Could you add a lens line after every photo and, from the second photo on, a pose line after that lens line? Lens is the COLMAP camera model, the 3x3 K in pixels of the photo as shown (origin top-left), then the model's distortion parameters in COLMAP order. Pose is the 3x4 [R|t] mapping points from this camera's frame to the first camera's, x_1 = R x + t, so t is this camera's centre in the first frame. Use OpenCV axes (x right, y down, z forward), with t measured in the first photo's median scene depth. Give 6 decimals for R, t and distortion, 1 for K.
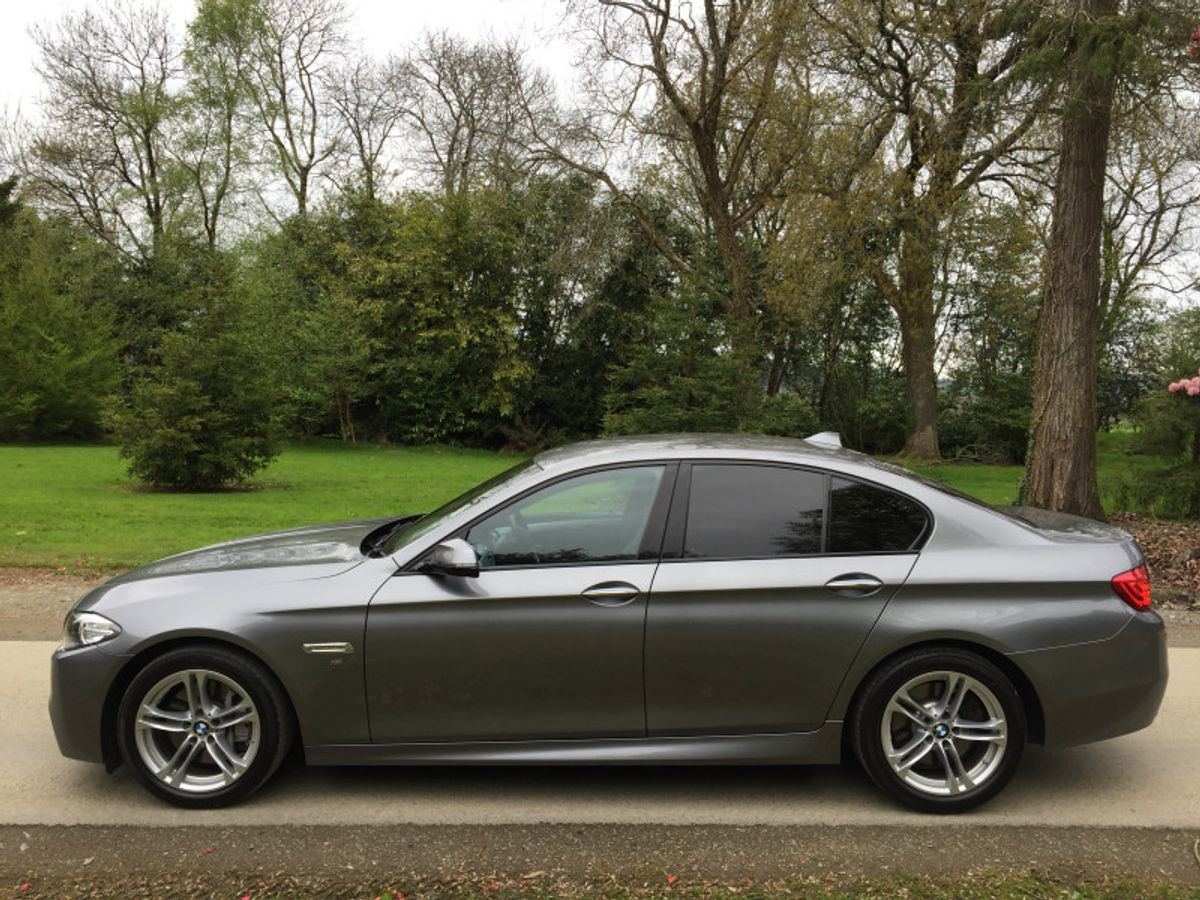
lens RADIAL K [[1026.3, 0, 603.4], [0, 1026.3, 445.5], [0, 0, 1]] dist [0.057999, -0.070589]
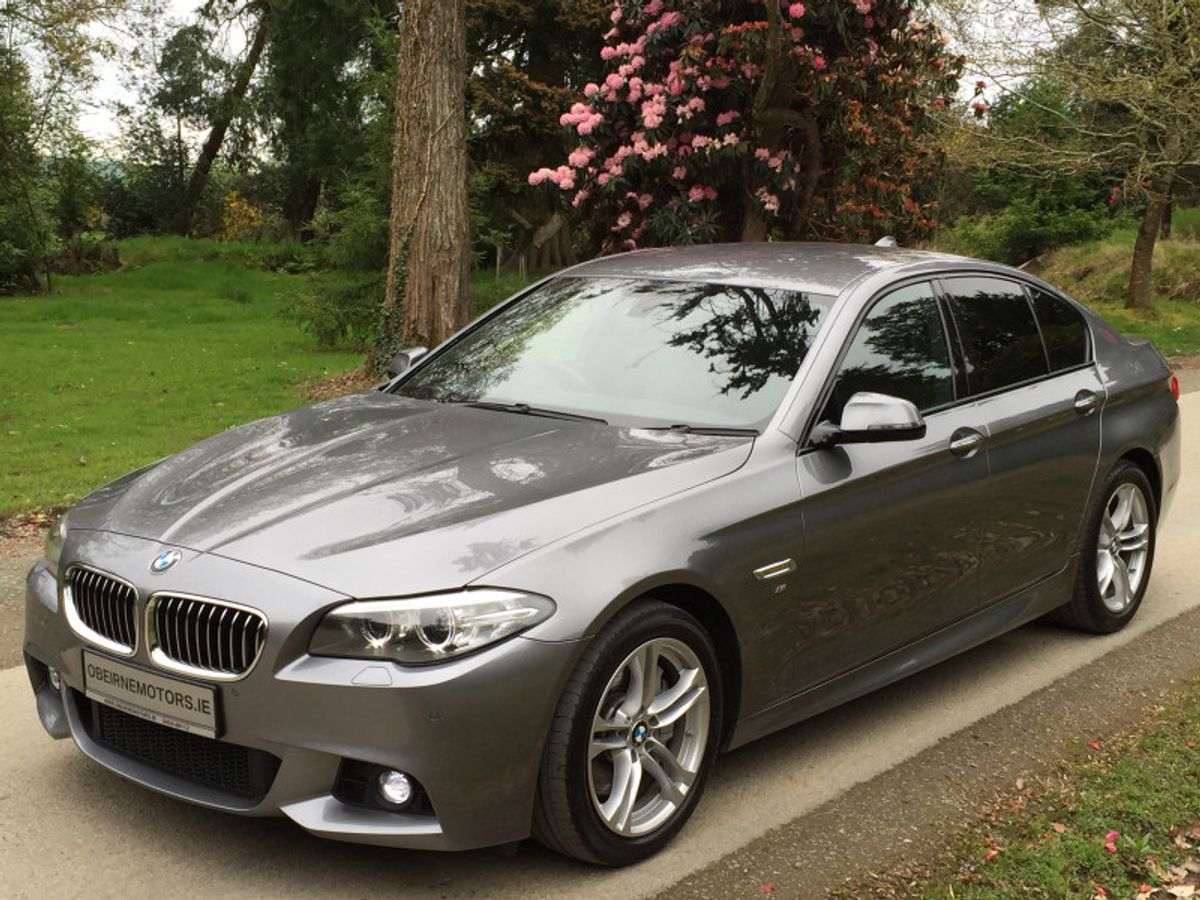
lens RADIAL K [[1680.8, 0, 599.8], [0, 1680.8, 446.0], [0, 0, 1]] dist [0.099442, 0.000000]
pose [[0.630634, -0.116733, 0.767251, -0.136266], [0.035461, 0.991925, 0.121769, -0.002761], [-0.775270, -0.049584, 0.629681, 0.045669]]
